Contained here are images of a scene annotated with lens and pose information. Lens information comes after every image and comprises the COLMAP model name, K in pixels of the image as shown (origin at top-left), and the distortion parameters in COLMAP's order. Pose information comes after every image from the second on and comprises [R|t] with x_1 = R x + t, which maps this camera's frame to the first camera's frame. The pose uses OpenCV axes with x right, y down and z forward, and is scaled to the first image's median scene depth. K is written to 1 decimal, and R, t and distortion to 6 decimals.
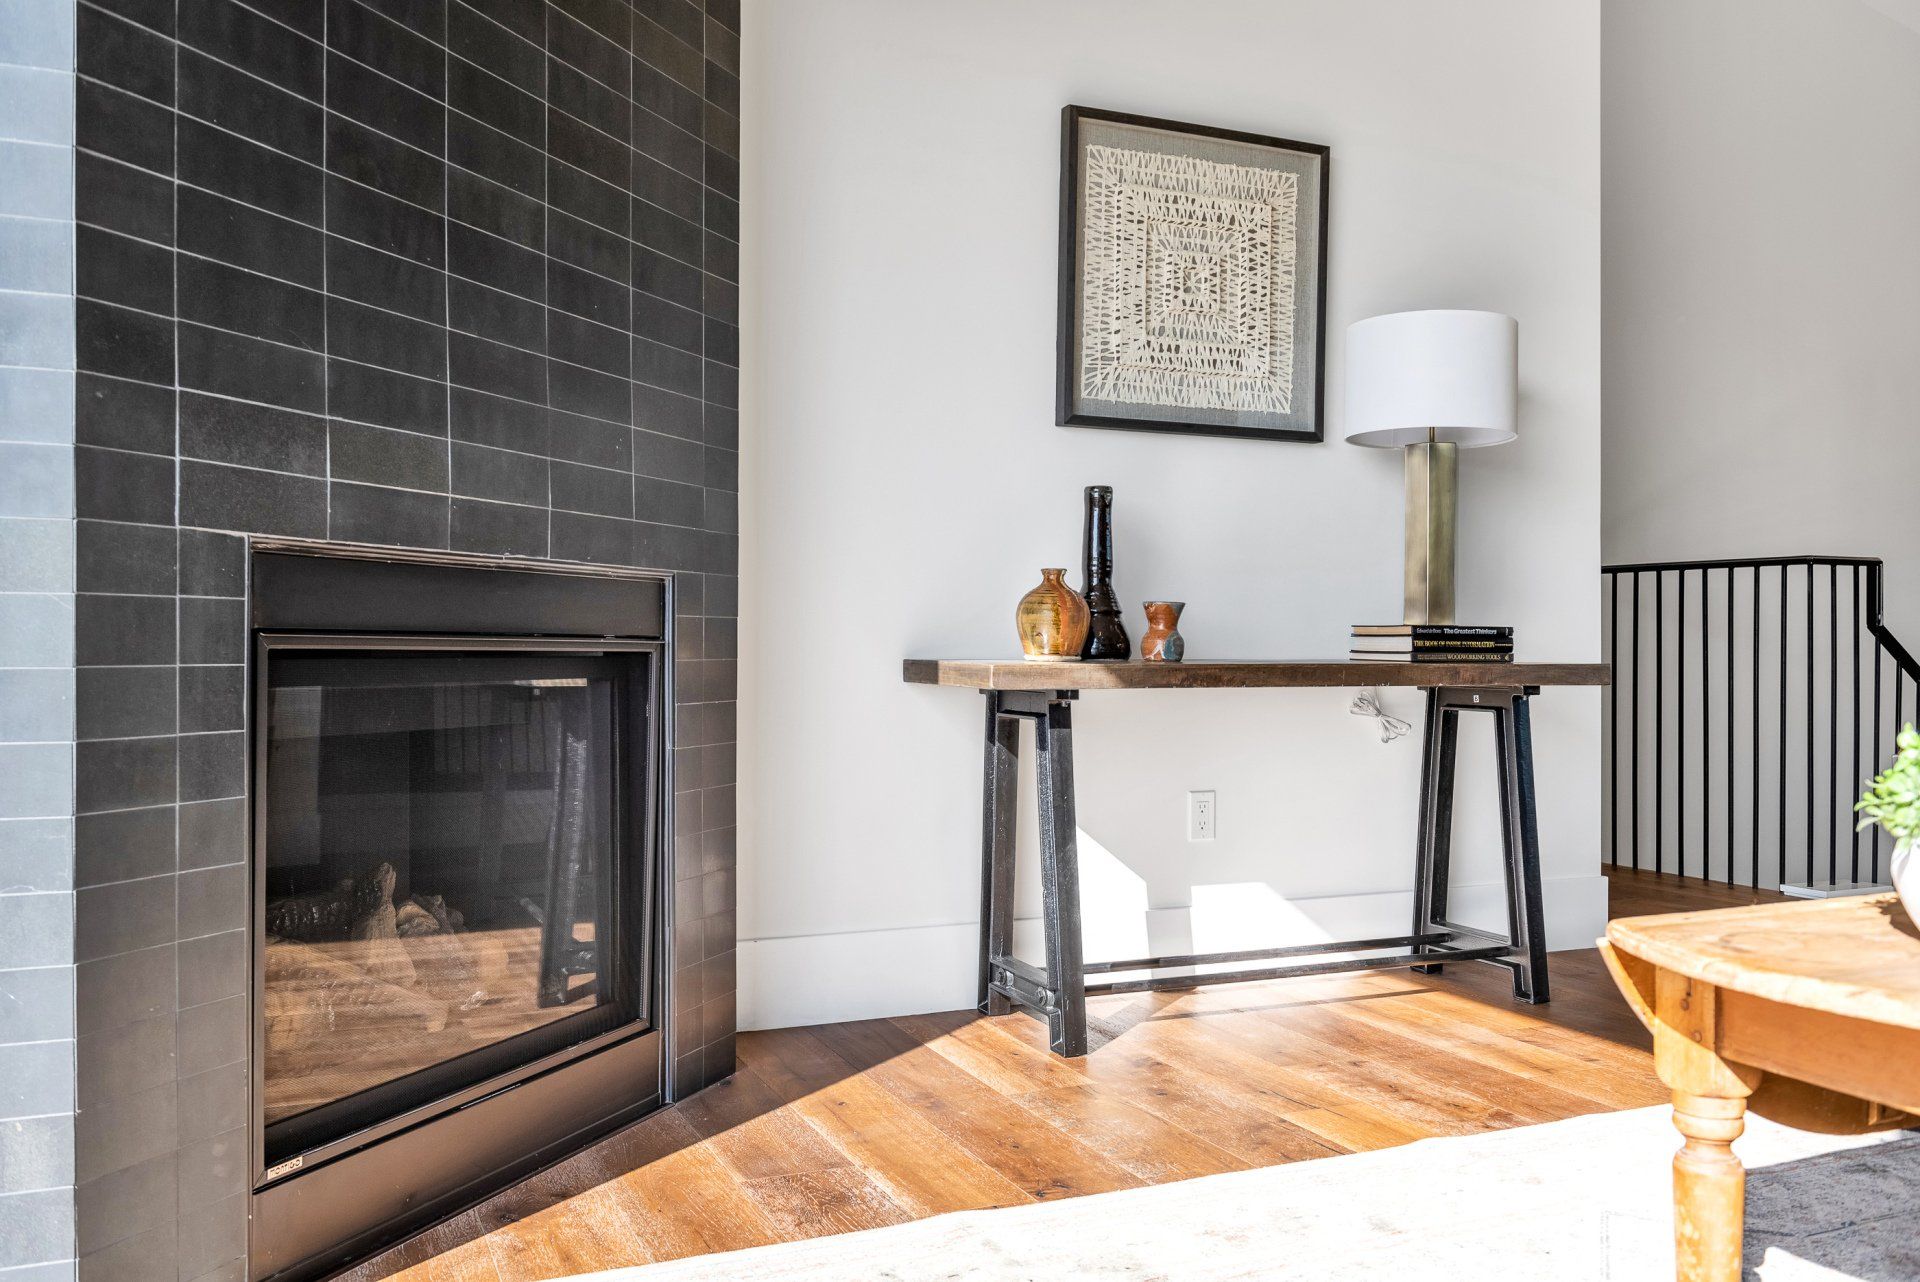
lens RADIAL K [[1608.6, 0, 960.0], [0, 1608.6, 641.0], [0, 0, 1]] dist [0.005995, 0.001285]
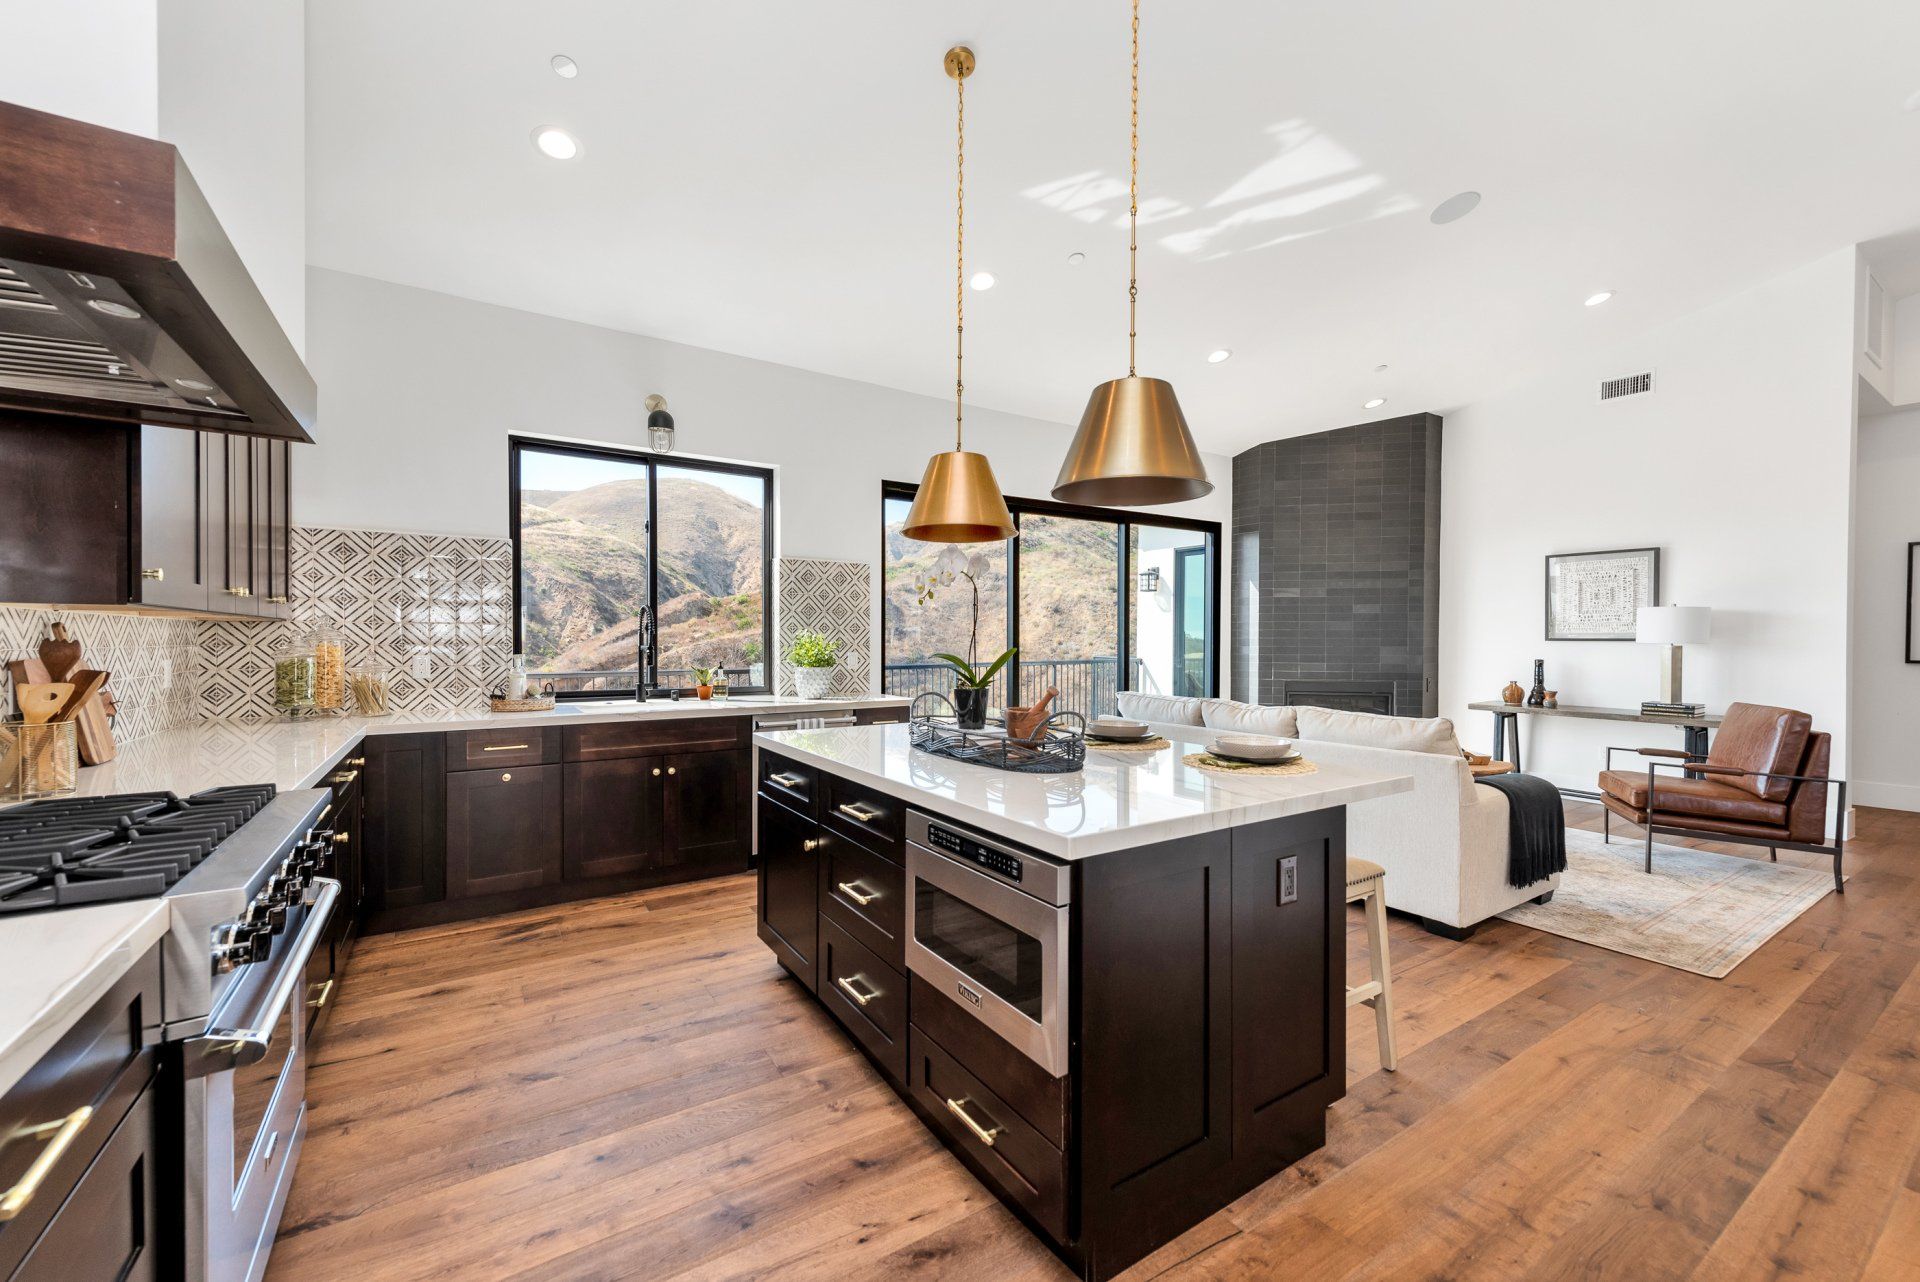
lens RADIAL K [[749.4, 0, 960.0], [0, 749.4, 641.0], [0, 0, 1]] dist [0.001907, 0.000058]
pose [[0.166321, 0.000864, -0.986071, 1.533420], [0.005206, 0.999985, 0.001754, -0.142820], [0.986058, -0.005425, 0.166314, -0.618762]]
